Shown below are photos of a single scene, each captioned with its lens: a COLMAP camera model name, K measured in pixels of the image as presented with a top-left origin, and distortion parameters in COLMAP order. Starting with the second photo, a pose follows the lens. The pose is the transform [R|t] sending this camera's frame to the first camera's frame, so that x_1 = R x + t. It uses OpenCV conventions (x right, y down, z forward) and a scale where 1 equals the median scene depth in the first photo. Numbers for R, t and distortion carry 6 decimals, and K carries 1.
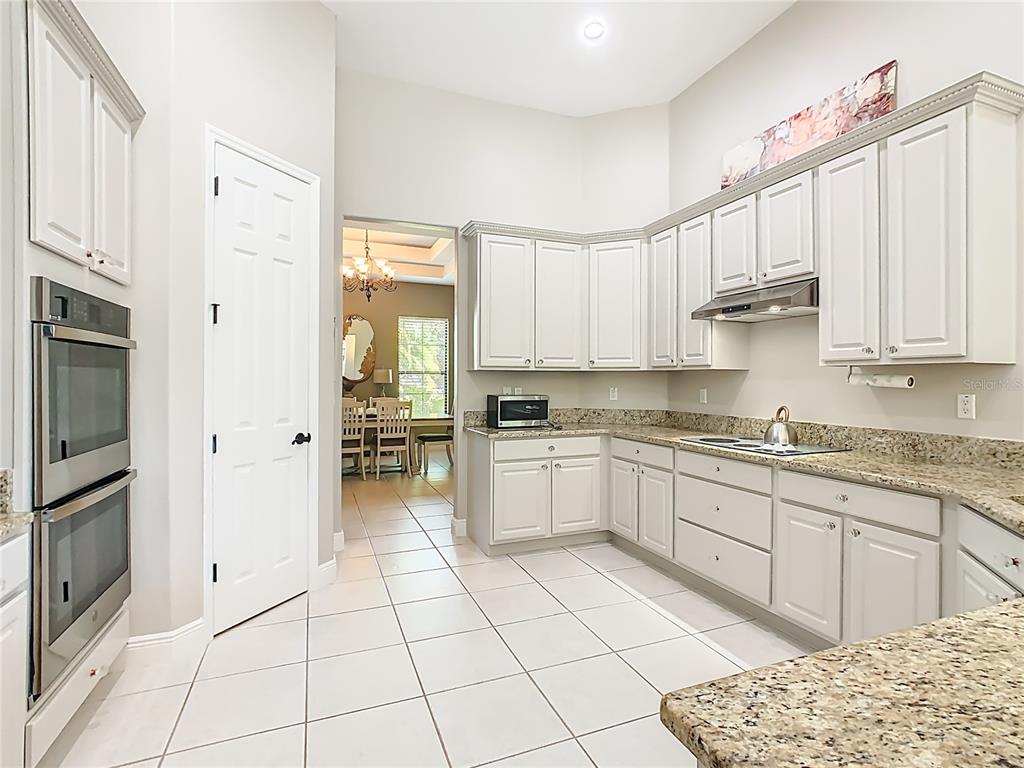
lens RADIAL K [[522.2, 0, 522.3], [0, 522.2, 379.6], [0, 0, 1]] dist [-0.021515, 0.008692]
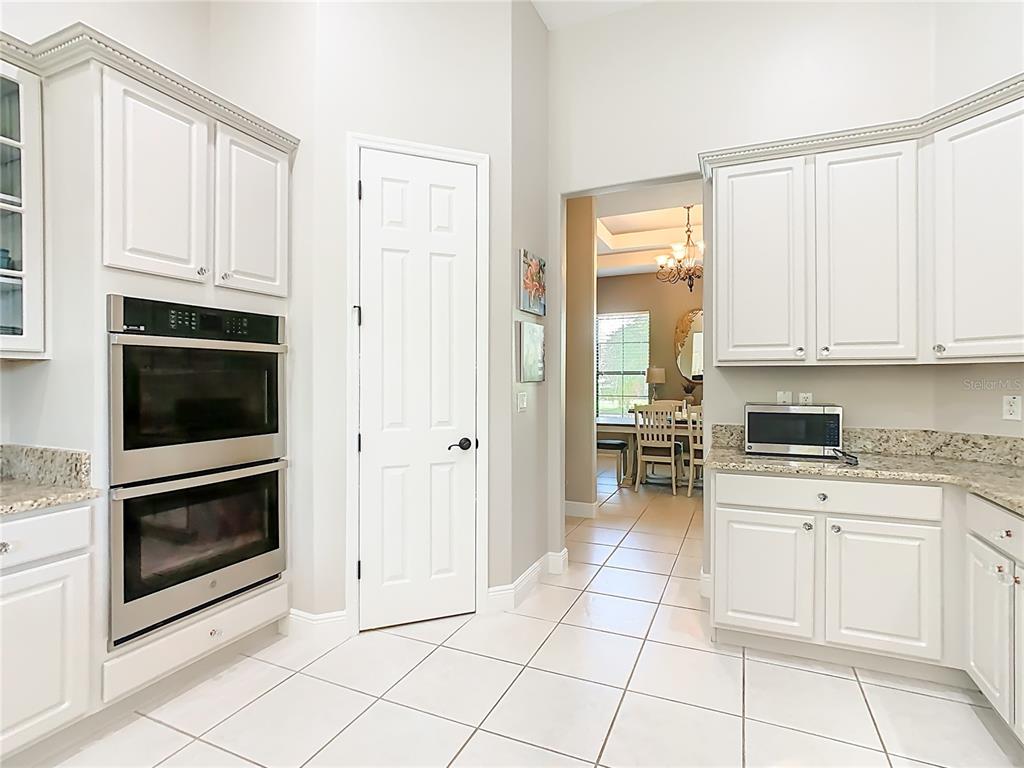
lens RADIAL K [[522.2, 0, 522.3], [0, 522.2, 379.6], [0, 0, 1]] dist [-0.021515, 0.008692]
pose [[0.693085, 0.000451, -0.720856, 0.234661], [0.000251, 1.000000, 0.000866, -0.001515], [0.720856, -0.000781, 0.693085, 0.333278]]
